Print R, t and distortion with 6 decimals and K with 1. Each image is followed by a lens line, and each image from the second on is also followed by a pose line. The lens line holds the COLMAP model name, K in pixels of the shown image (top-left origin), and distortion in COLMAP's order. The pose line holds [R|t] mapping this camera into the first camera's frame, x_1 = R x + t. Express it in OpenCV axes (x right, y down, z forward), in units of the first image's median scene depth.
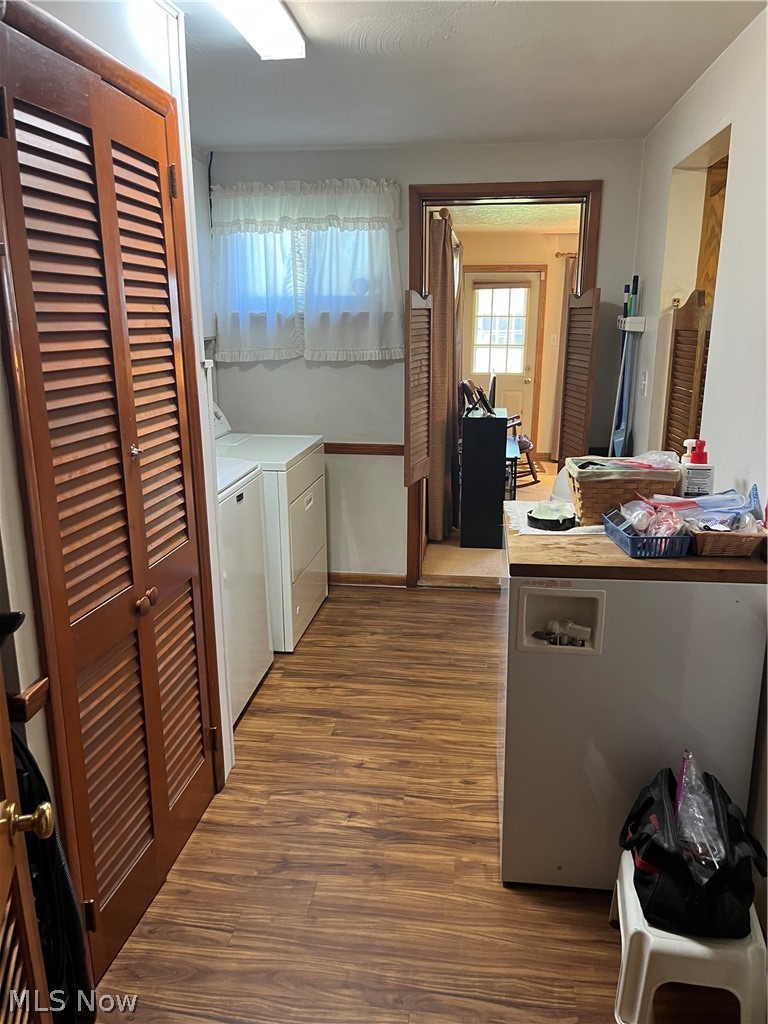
lens RADIAL K [[774.7, 0, 383.2], [0, 774.7, 518.0], [0, 0, 1]] dist [0.040326, -0.069806]
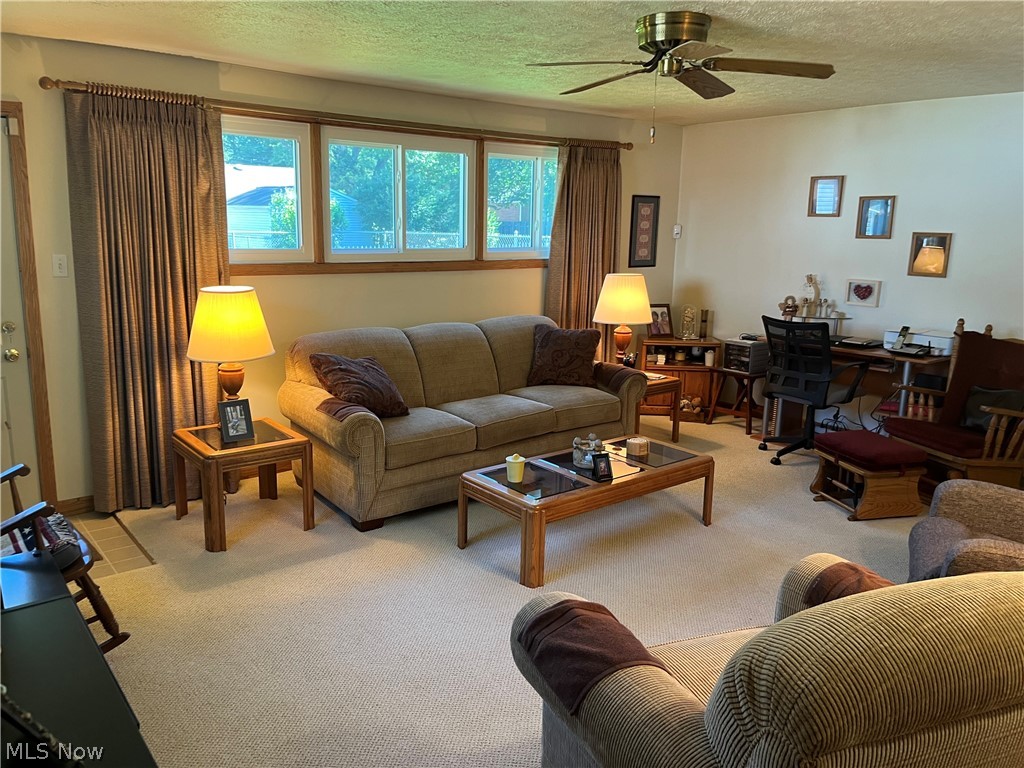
lens RADIAL K [[774.7, 0, 508.7], [0, 774.7, 378.5], [0, 0, 1]] dist [0.040326, -0.069806]
pose [[0.687551, -0.130261, 0.714357, 0.062818], [0.169445, 0.985400, 0.016598, -0.127908], [-0.706089, 0.109632, 0.699585, 0.505212]]
